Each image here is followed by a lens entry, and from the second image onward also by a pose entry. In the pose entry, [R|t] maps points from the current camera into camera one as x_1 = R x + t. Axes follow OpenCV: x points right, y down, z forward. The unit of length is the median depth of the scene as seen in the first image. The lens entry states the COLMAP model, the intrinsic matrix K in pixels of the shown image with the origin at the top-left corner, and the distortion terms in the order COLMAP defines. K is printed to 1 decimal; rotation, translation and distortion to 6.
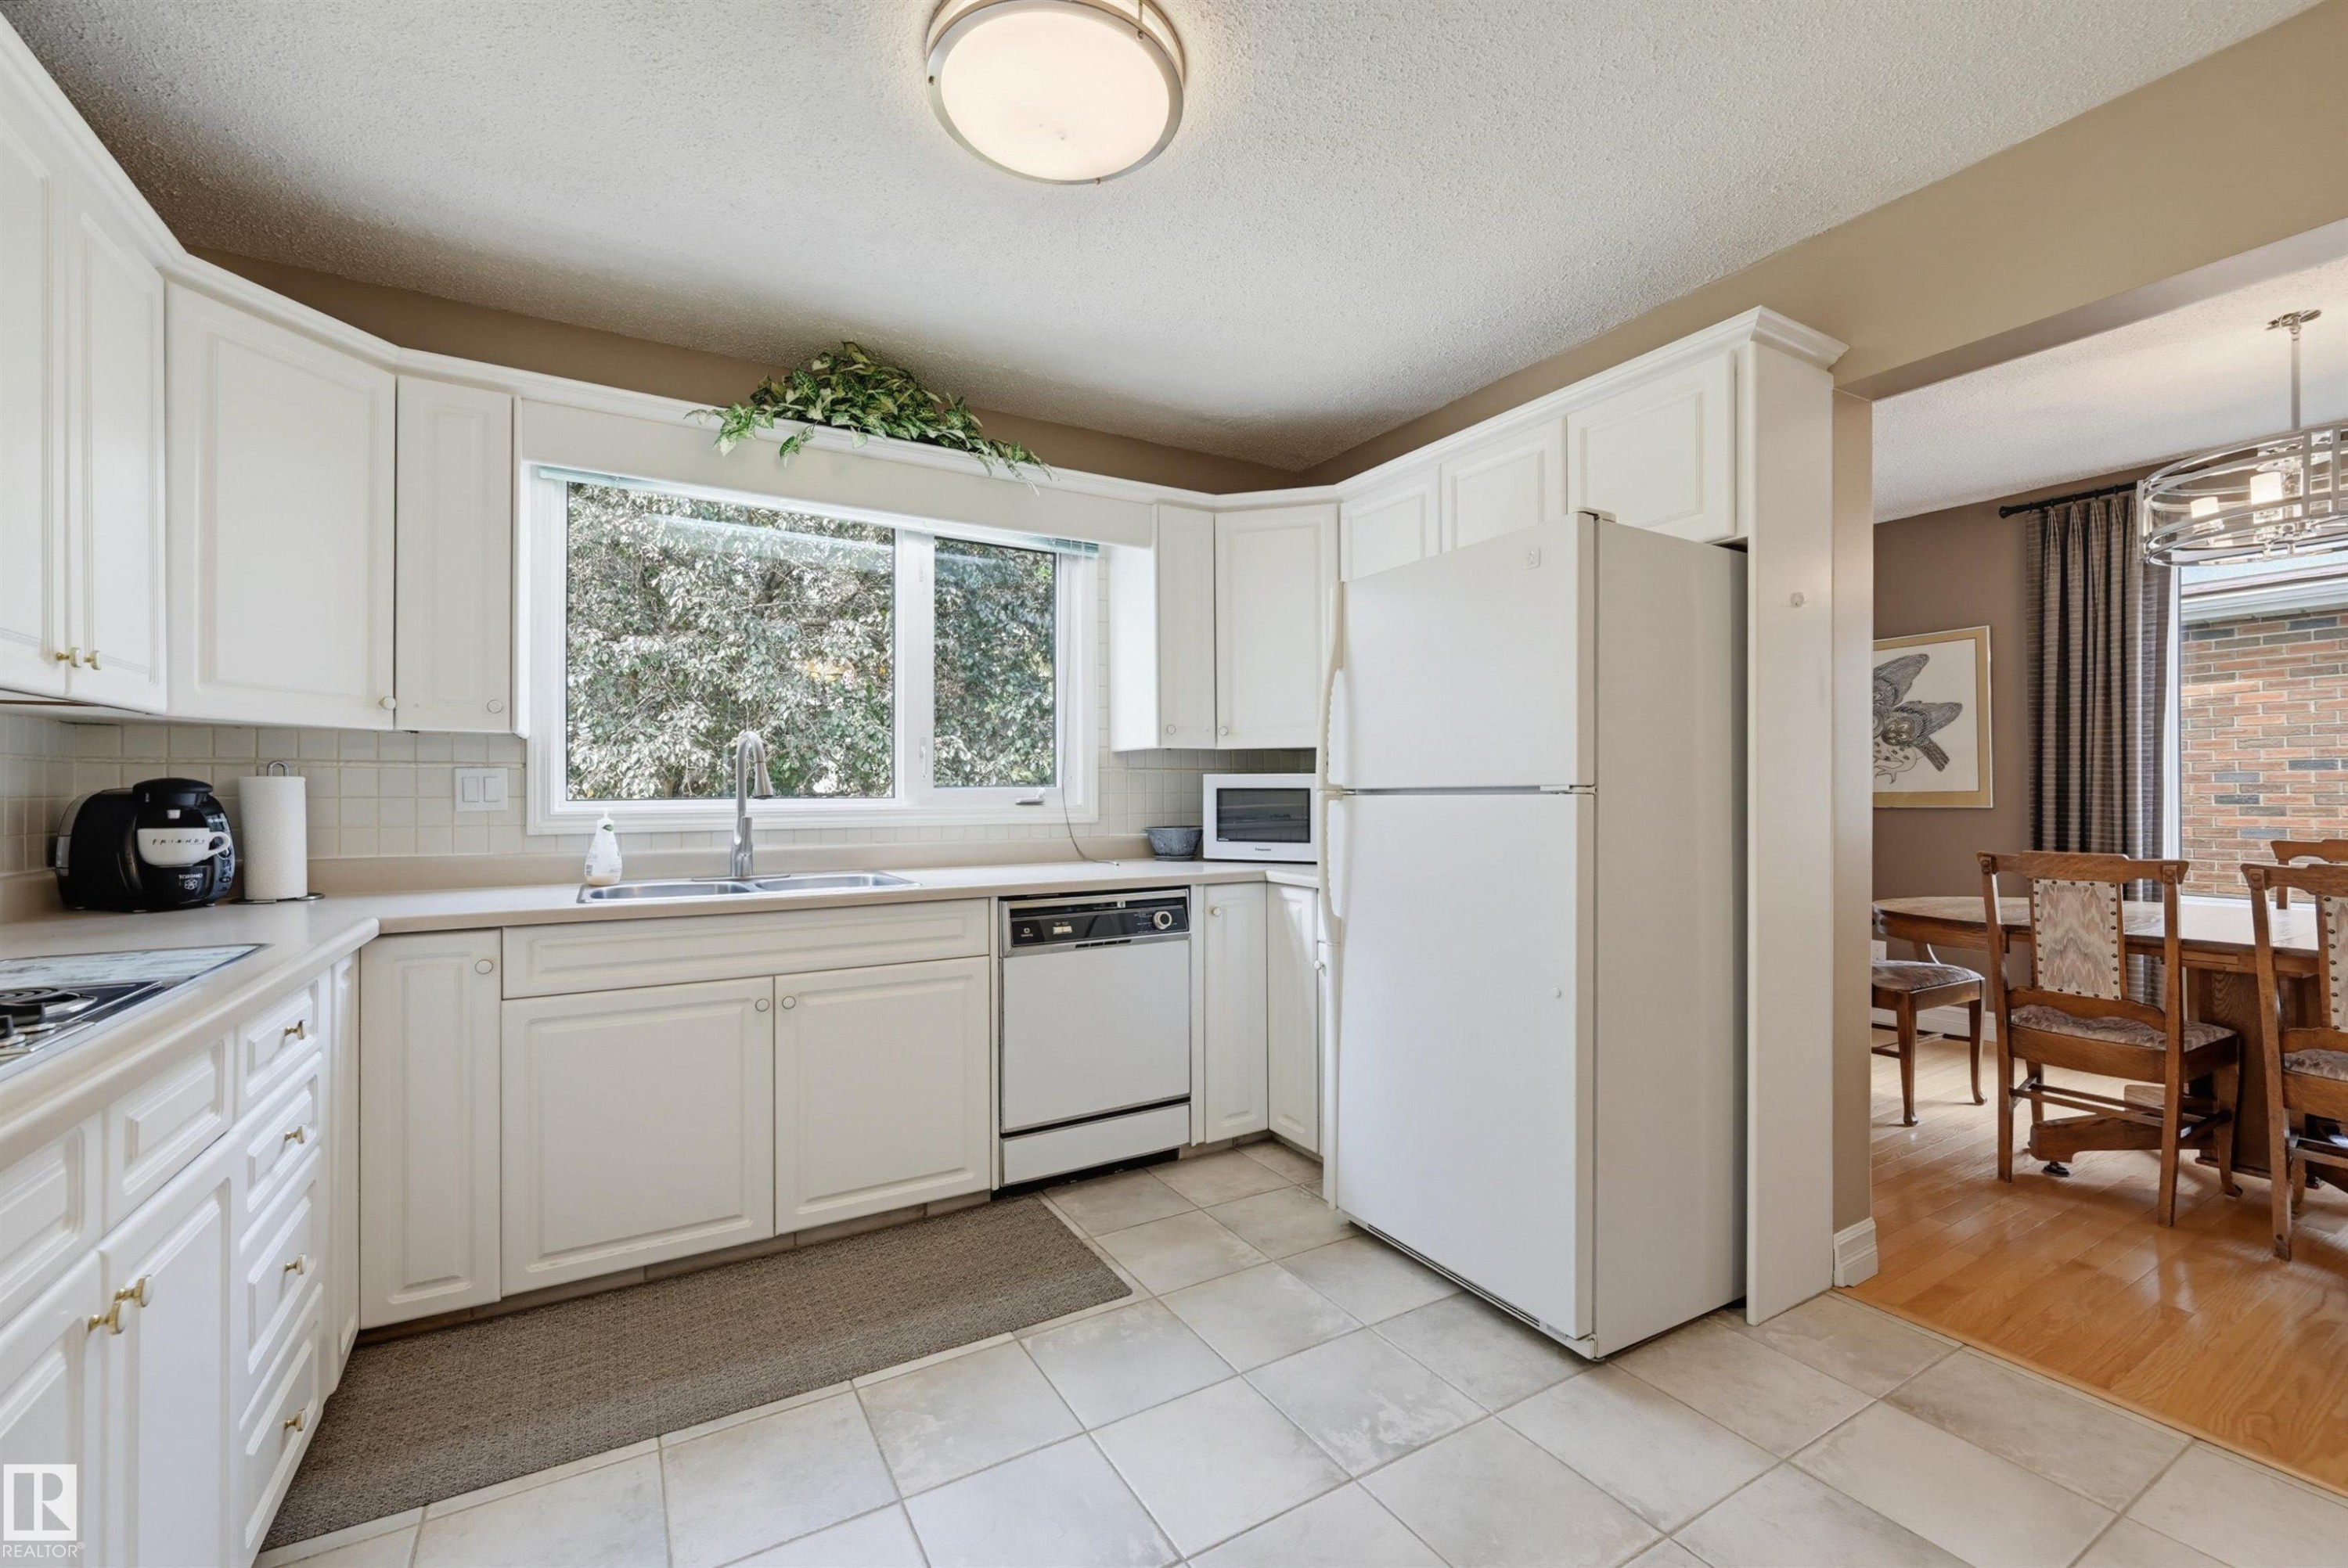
lens RADIAL K [[958.7, 0, 1158.9], [0, 958.7, 793.0], [0, 0, 1]] dist [0.000994, 0.000045]
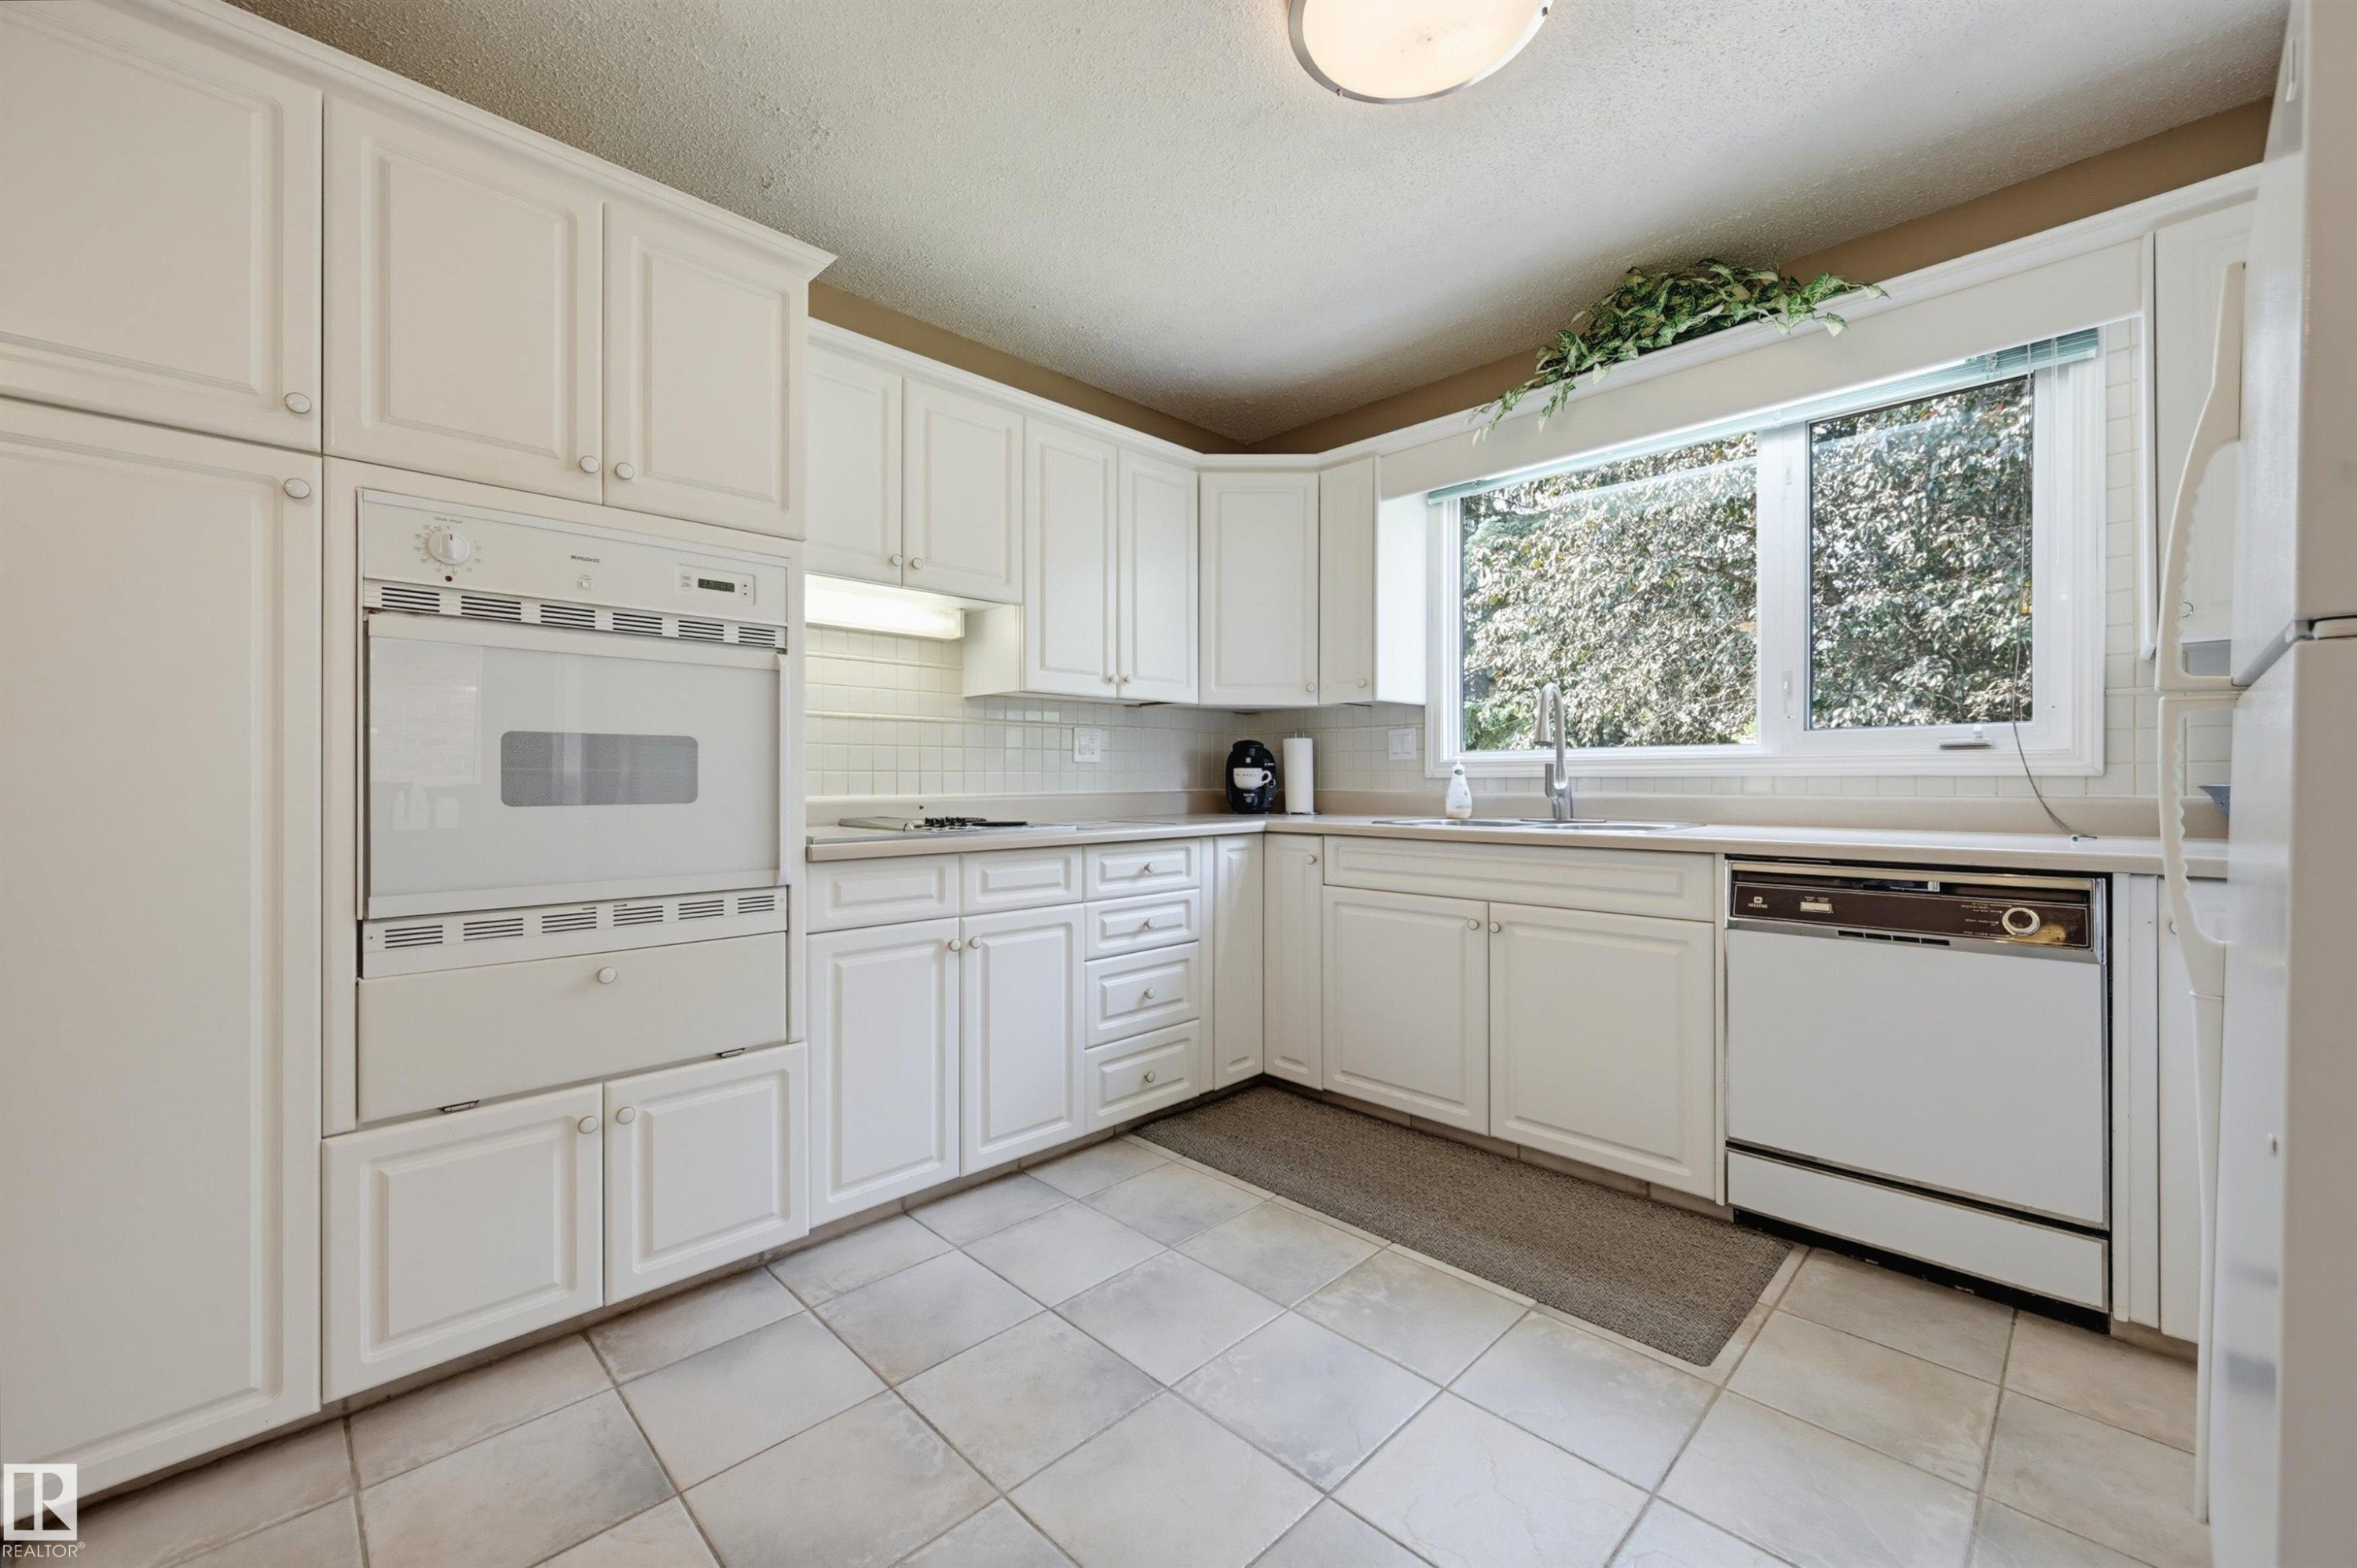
lens RADIAL K [[935.6, 0, 1175.0], [0, 935.6, 777.2], [0, 0, 1]] dist [0.000957, 0.000224]
pose [[0.251642, 0.001488, -0.967819, 0.532337], [0.001324, 0.999997, 0.001882, 0.042111], [0.967820, -0.001755, 0.251639, 0.360360]]
